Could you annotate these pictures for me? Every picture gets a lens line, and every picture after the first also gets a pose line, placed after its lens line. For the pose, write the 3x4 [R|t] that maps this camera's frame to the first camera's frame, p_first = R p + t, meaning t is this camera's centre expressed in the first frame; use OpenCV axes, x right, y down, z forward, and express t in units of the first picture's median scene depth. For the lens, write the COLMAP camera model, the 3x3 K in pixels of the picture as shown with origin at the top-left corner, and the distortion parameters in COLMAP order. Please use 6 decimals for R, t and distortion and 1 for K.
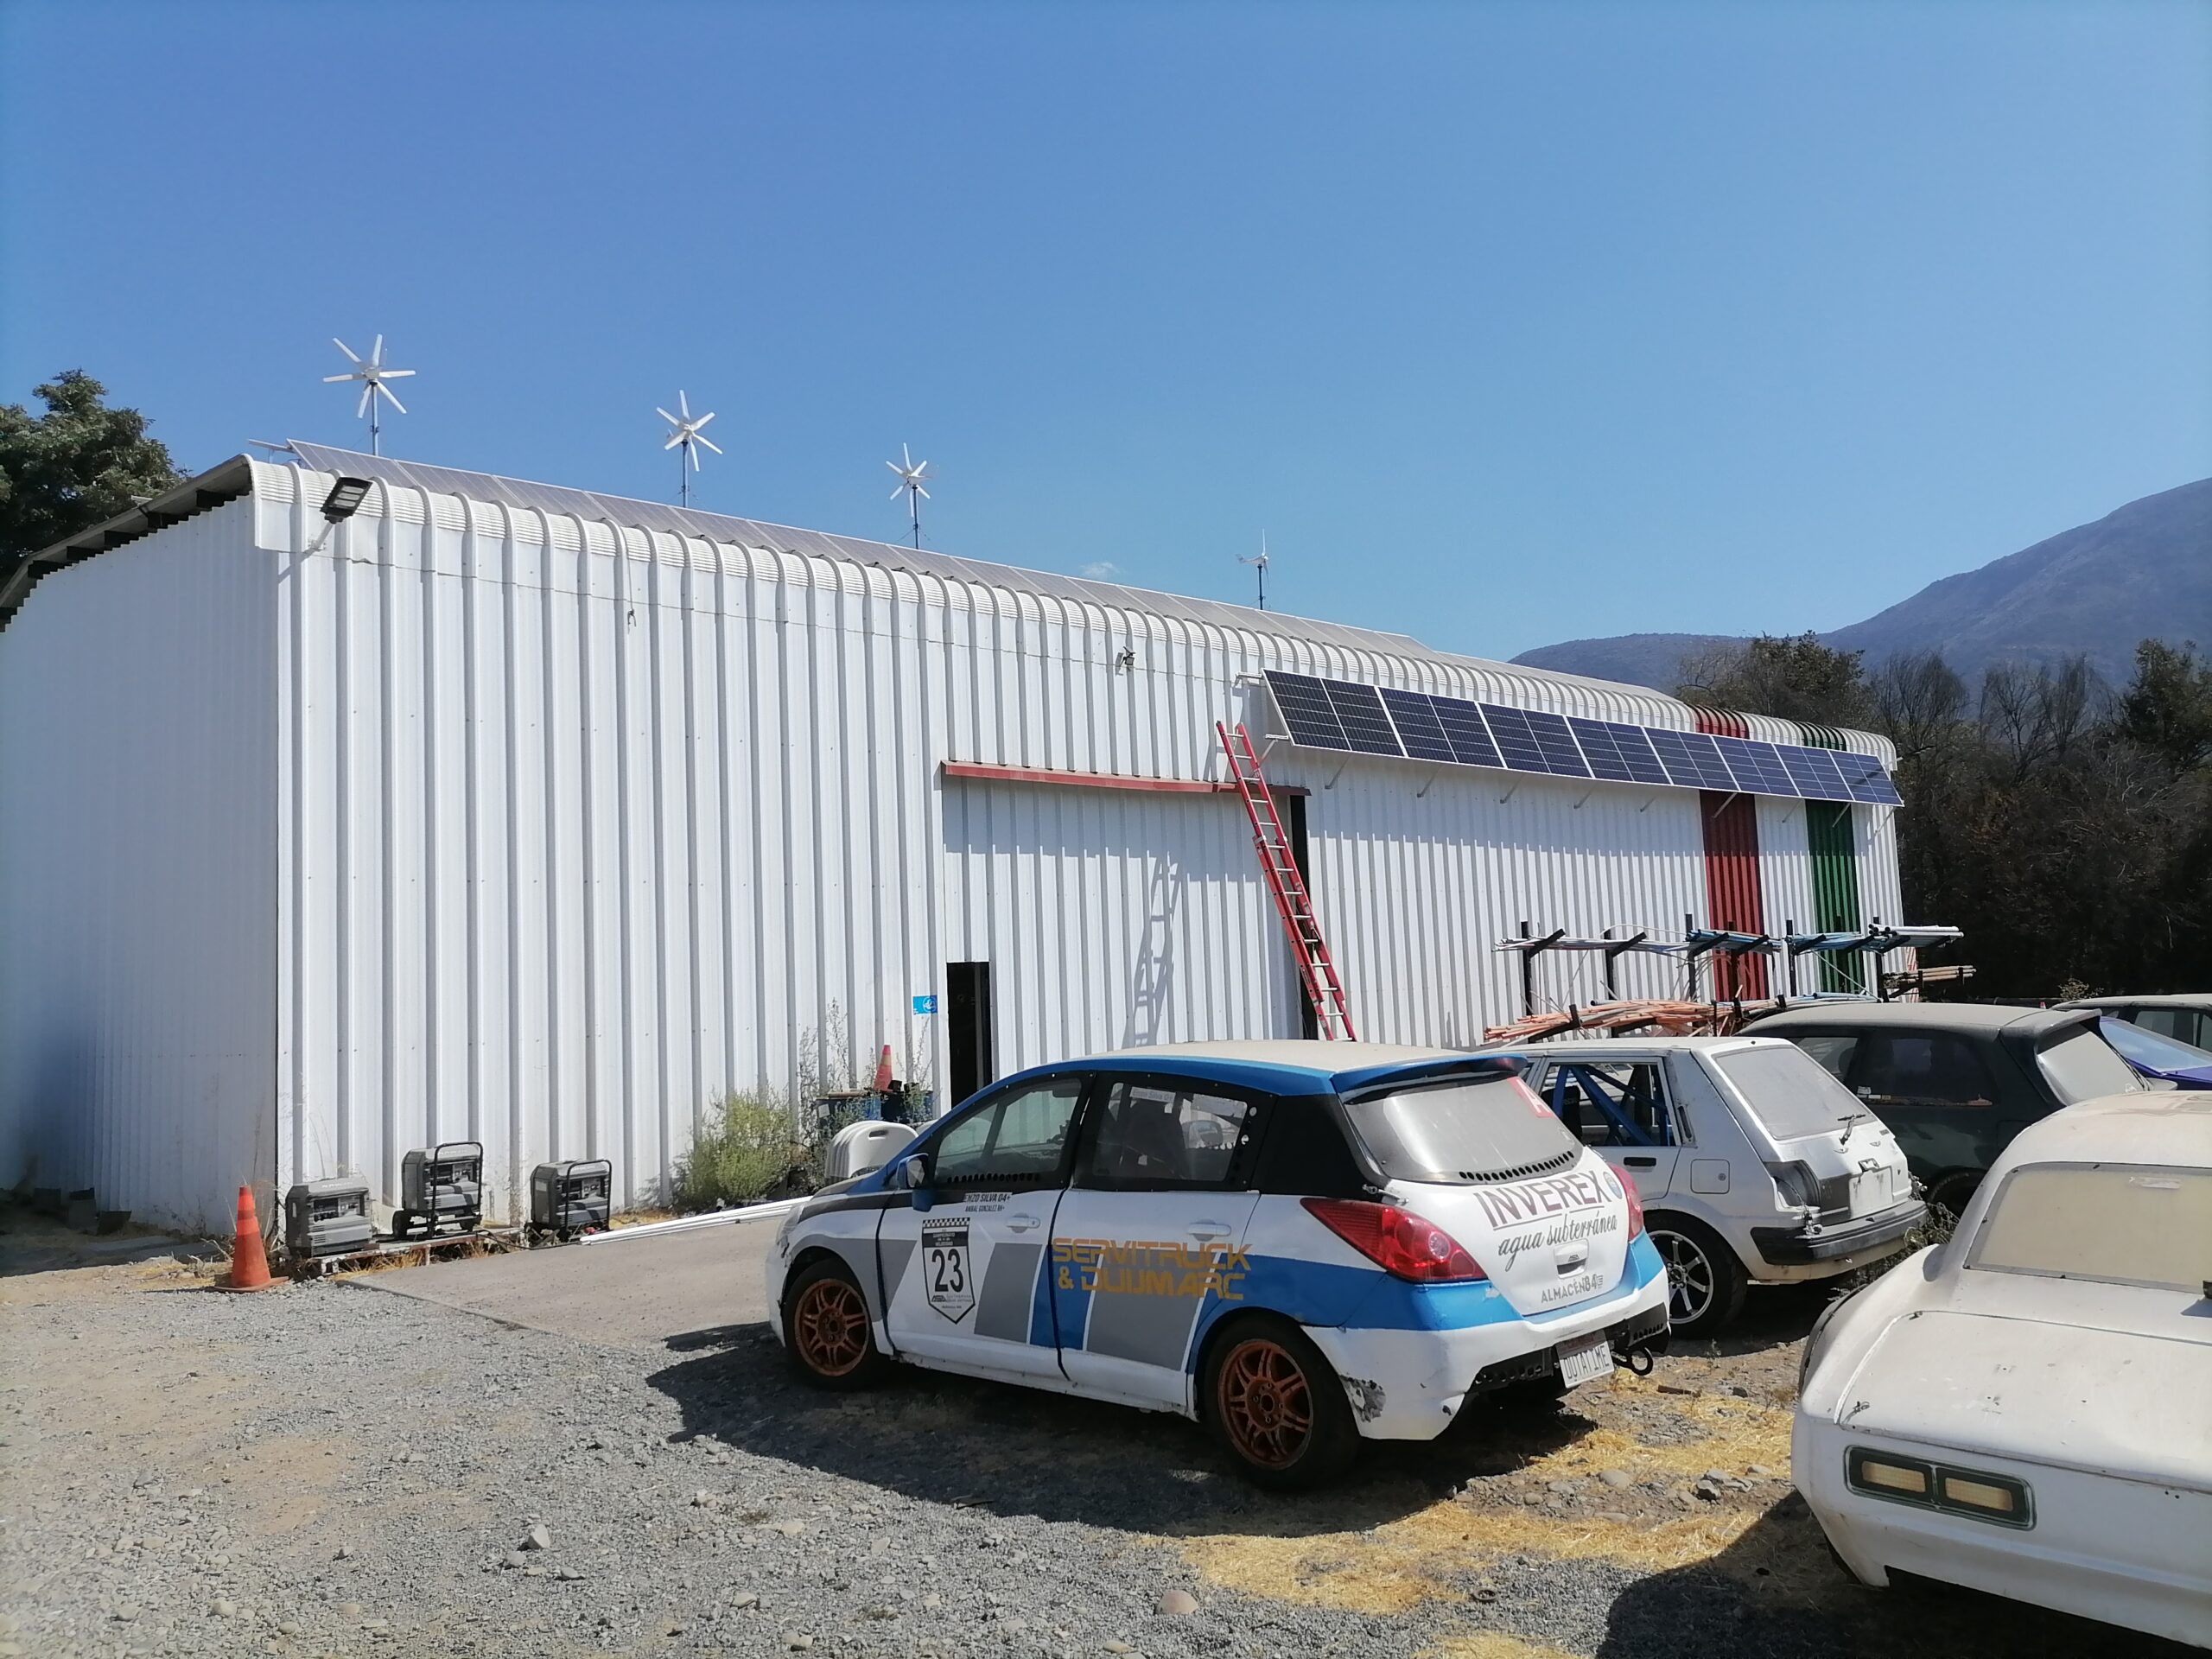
lens RADIAL K [[1775.8, 0, 1153.1], [0, 1775.8, 820.2], [0, 0, 1]] dist [0.029538, -0.002979]
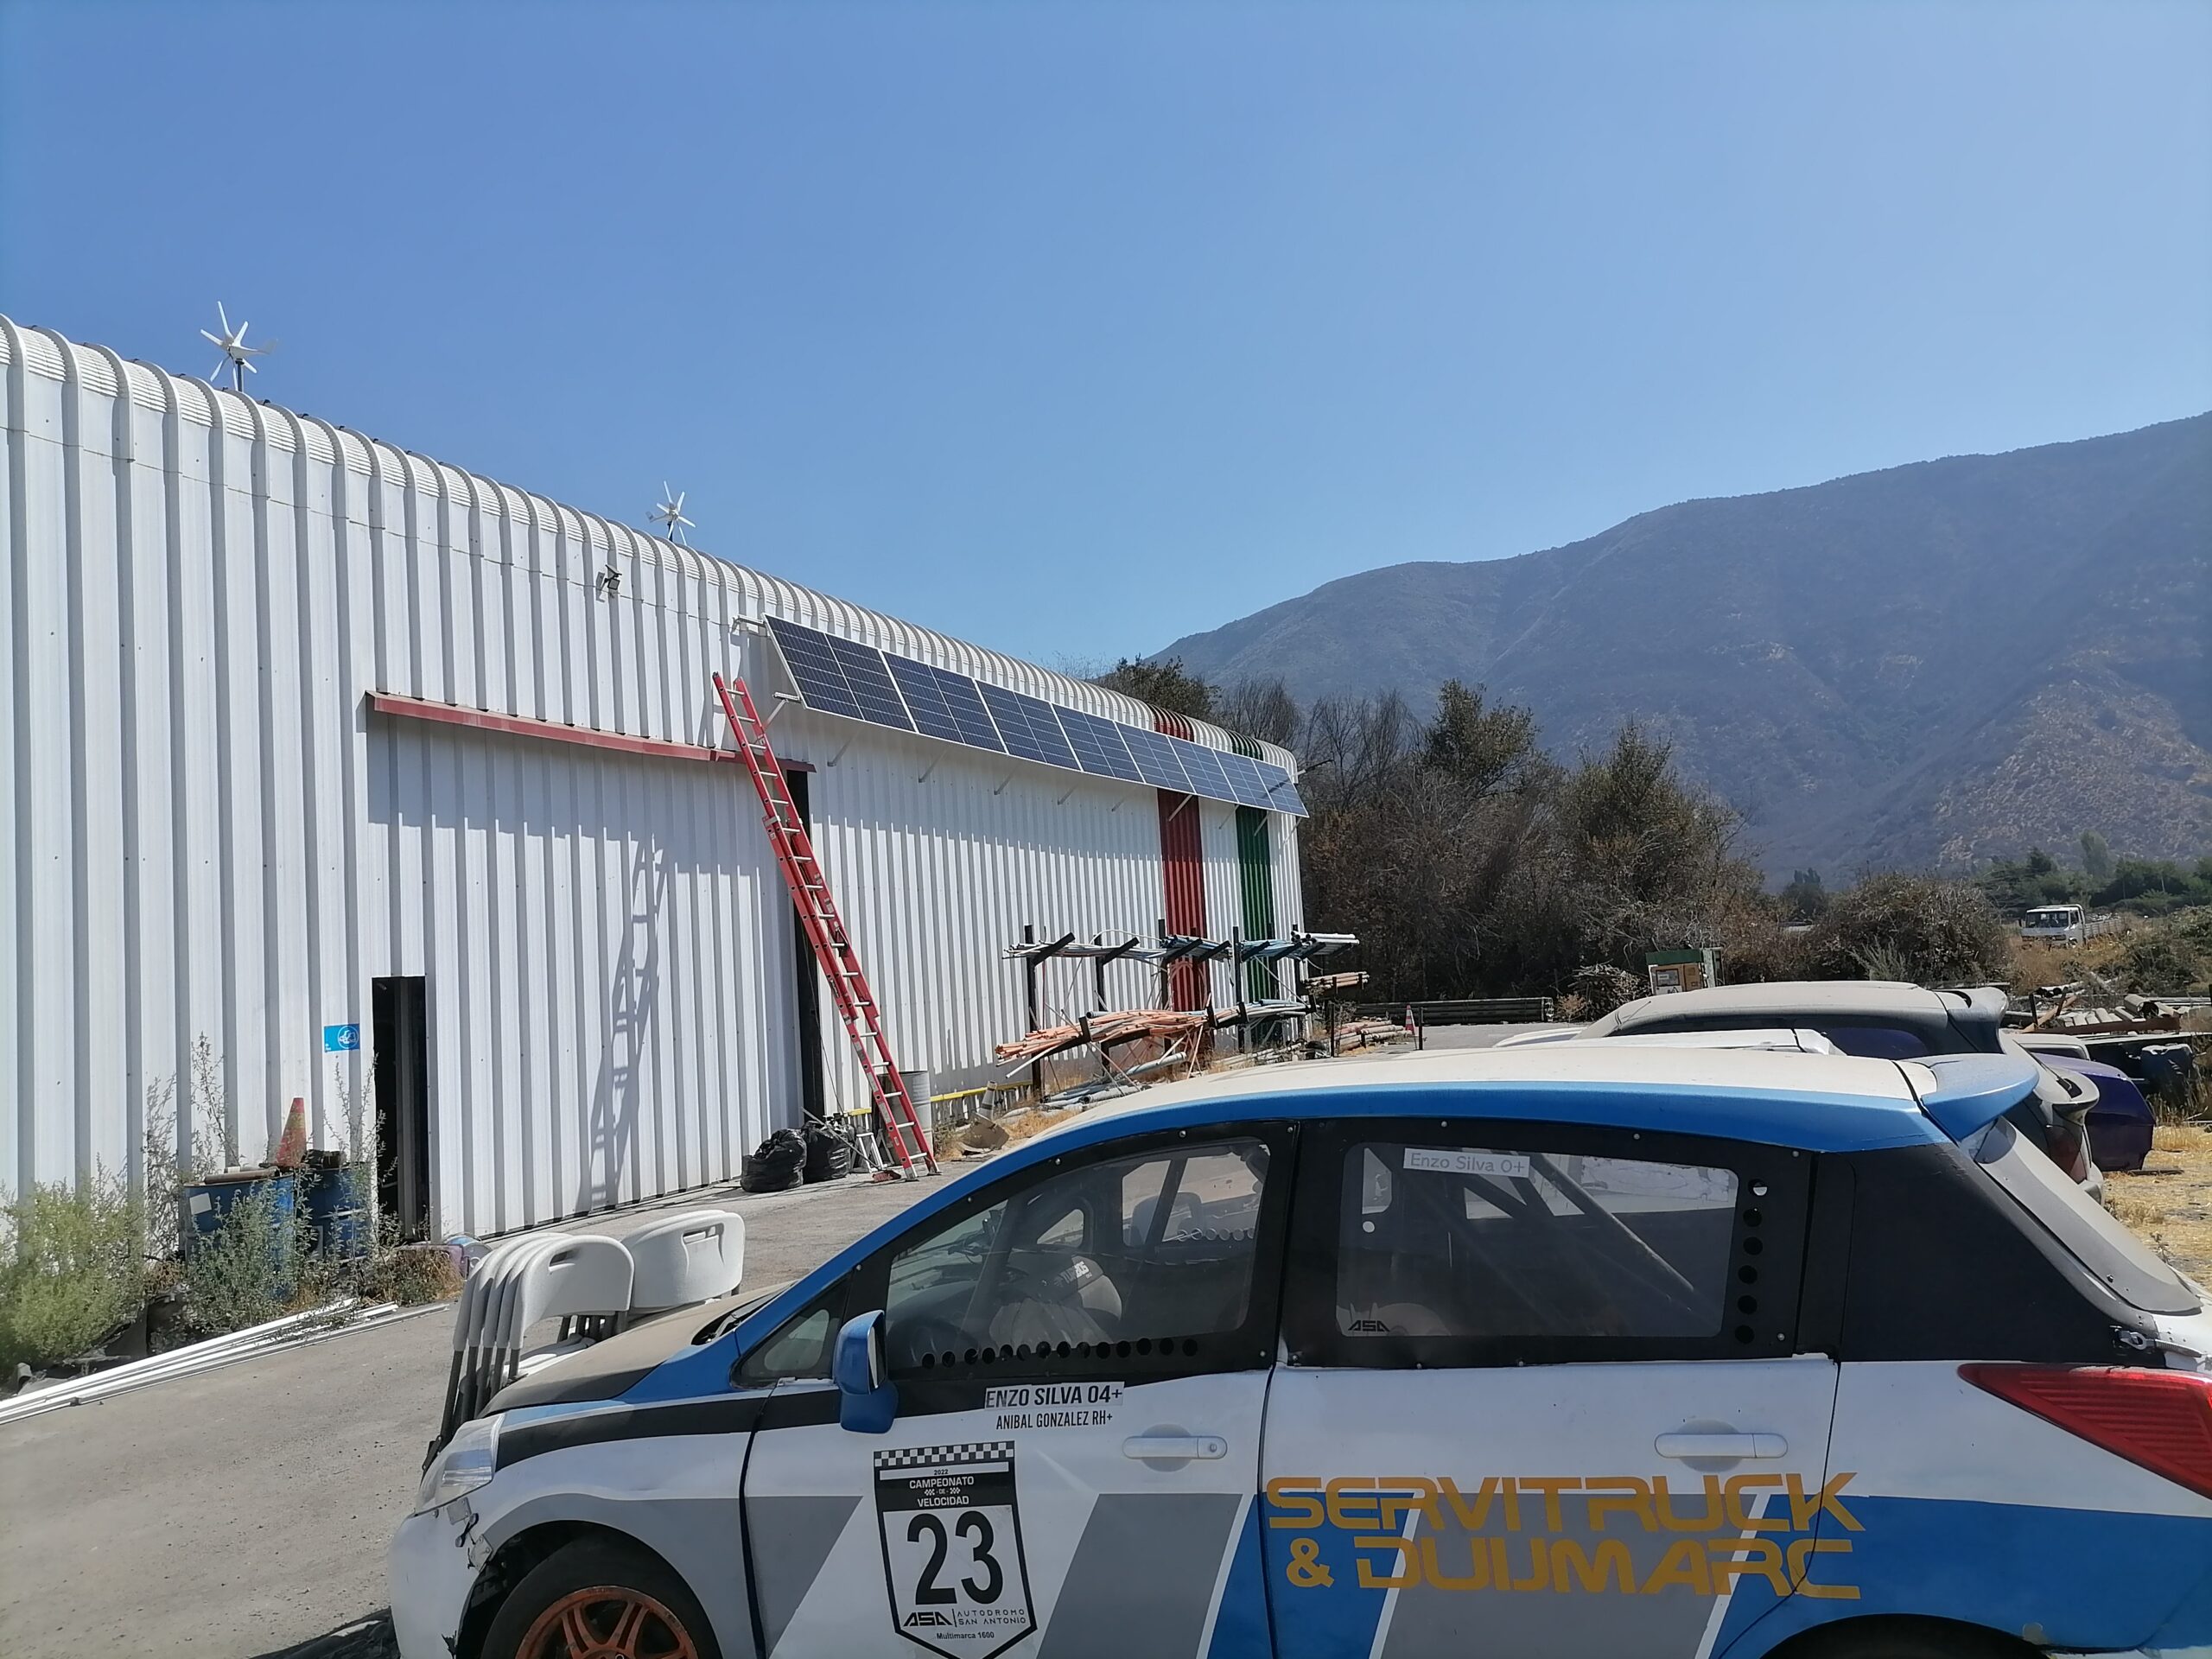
lens RADIAL K [[1675.6, 0, 1108.3], [0, 1675.6, 838.1], [0, 0, 1]] dist [0.028819, -0.002588]
pose [[0.912015, 0.016519, 0.409824, -0.112364], [-0.011158, 0.999818, -0.015468, 0.028858], [-0.410005, 0.009534, 0.912033, 0.243021]]
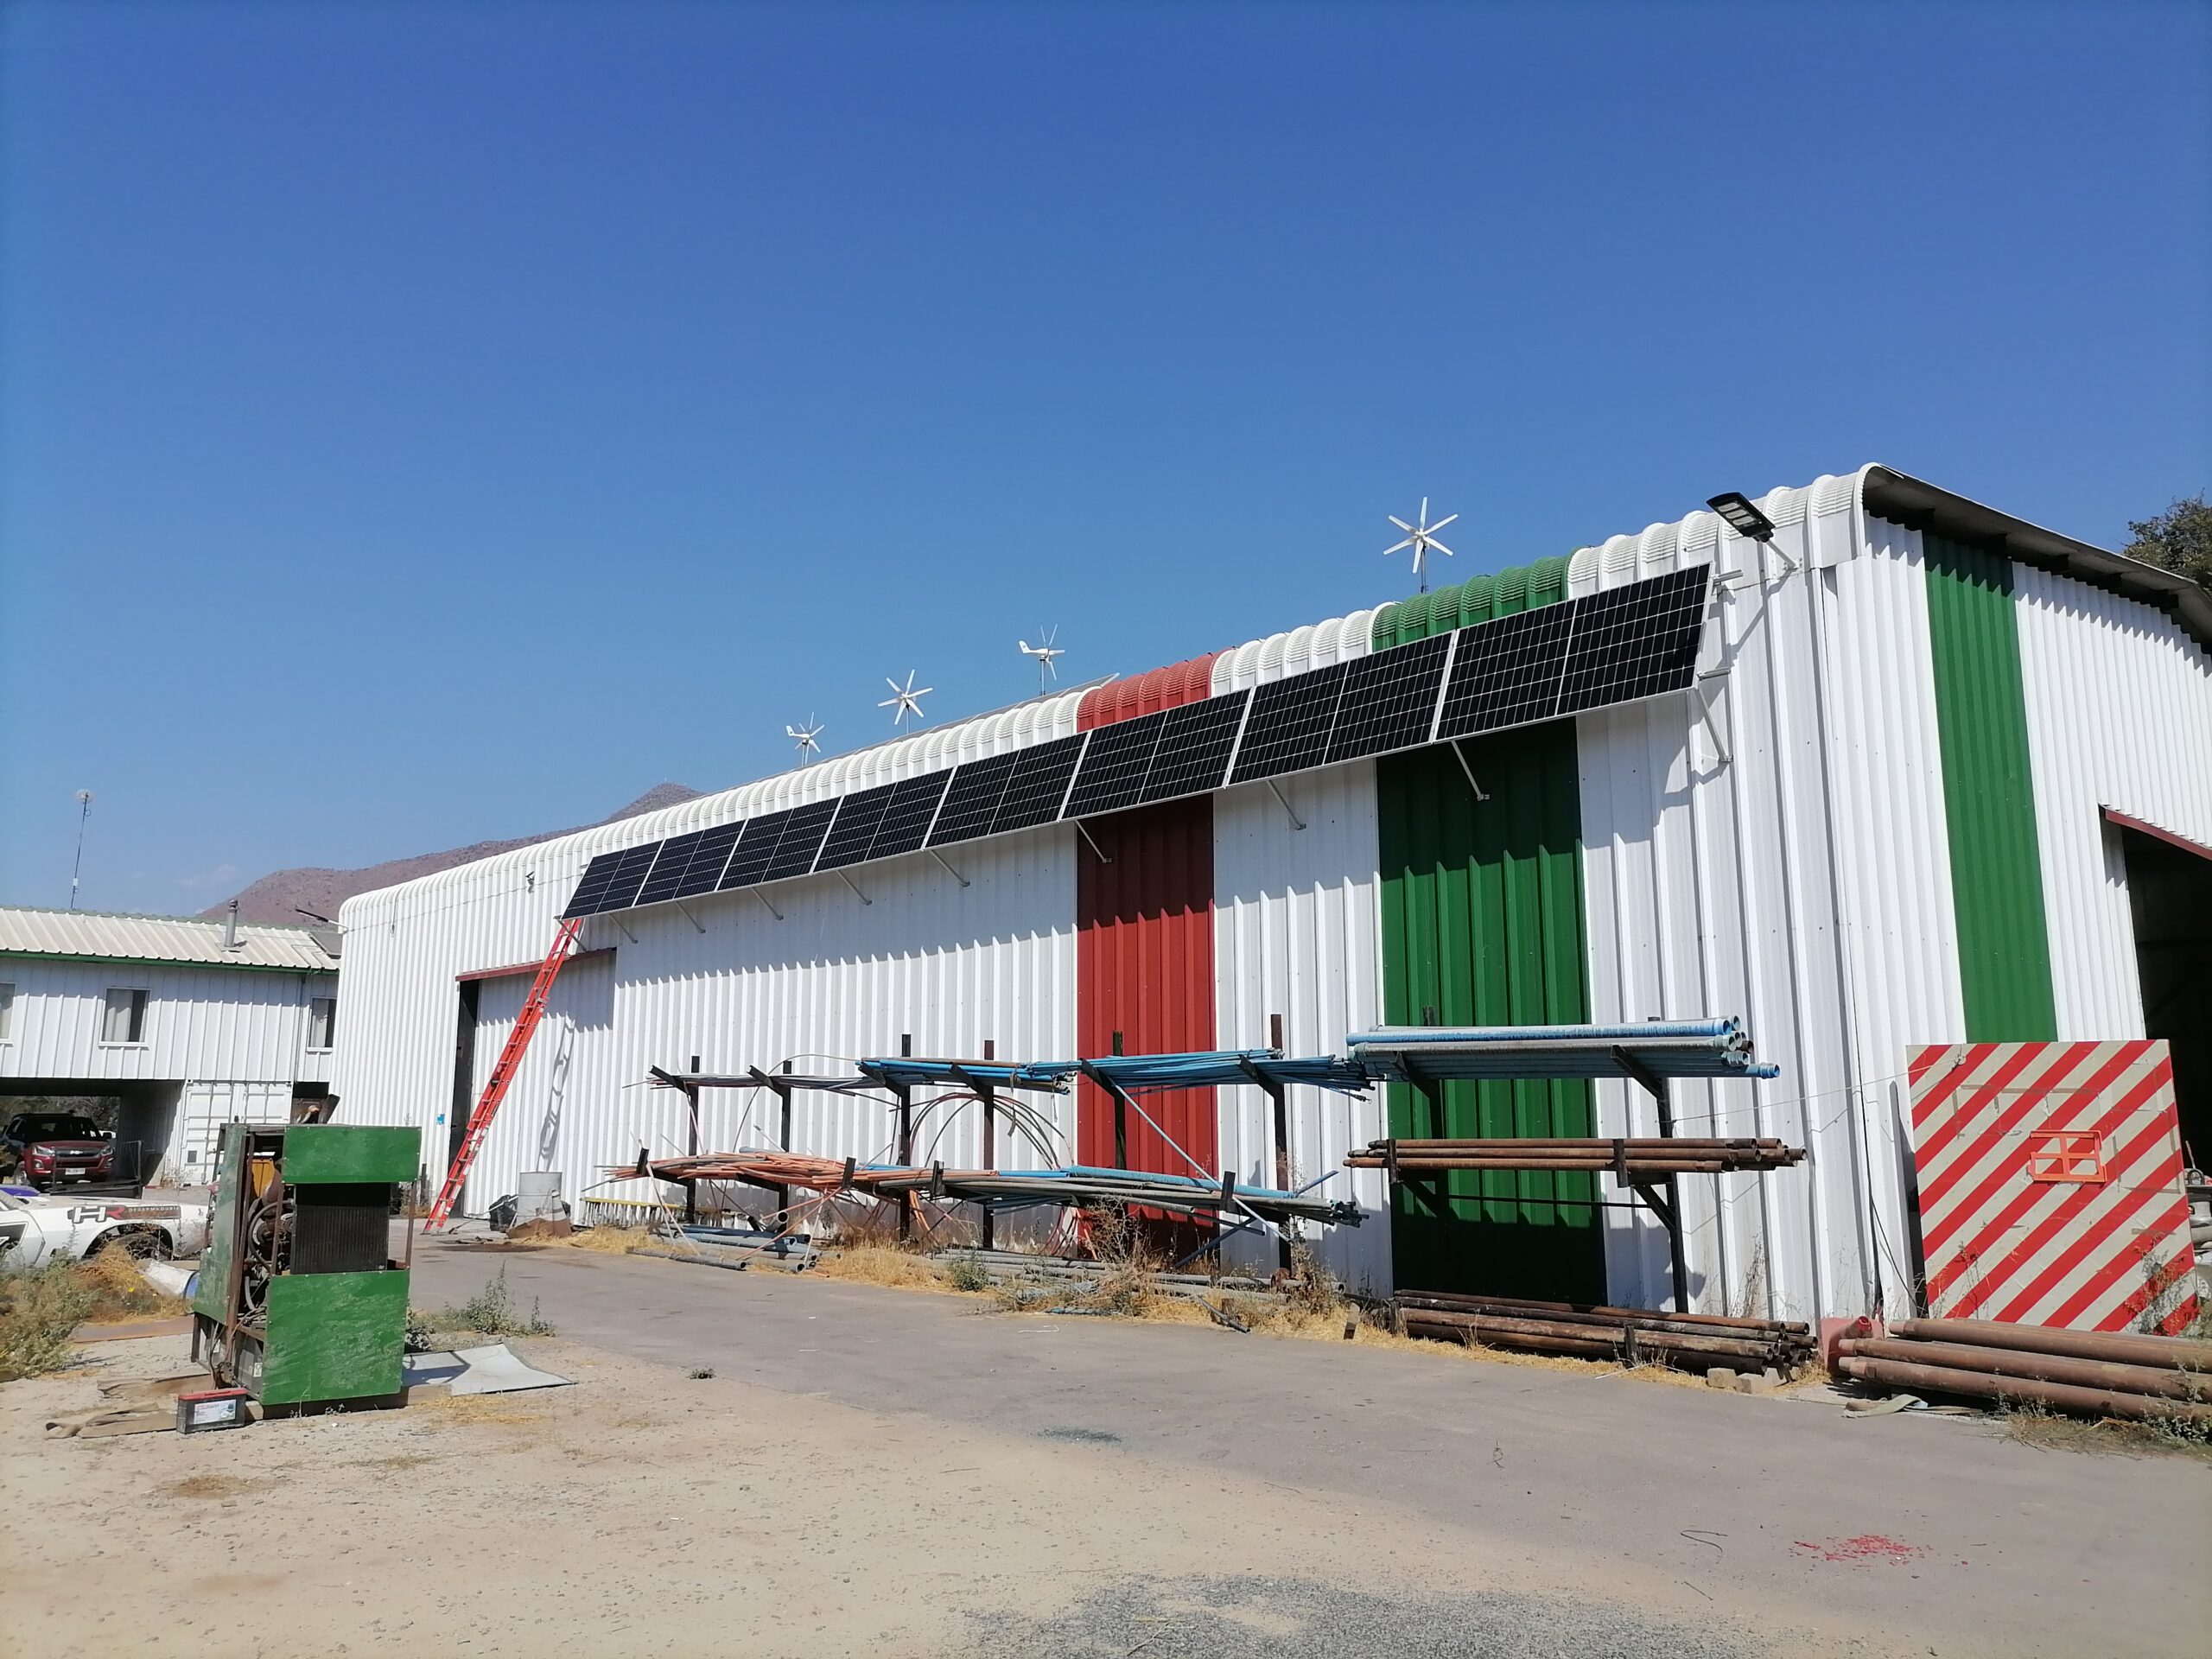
lens RADIAL K [[1775.8, 0, 1153.1], [0, 1775.8, 820.2], [0, 0, 1]] dist [0.029538, -0.002979]
pose [[-0.032140, -0.123373, -0.991840, 1.257838], [0.103143, 0.986645, -0.126069, 0.086539], [0.994147, -0.106353, -0.018986, 1.422056]]
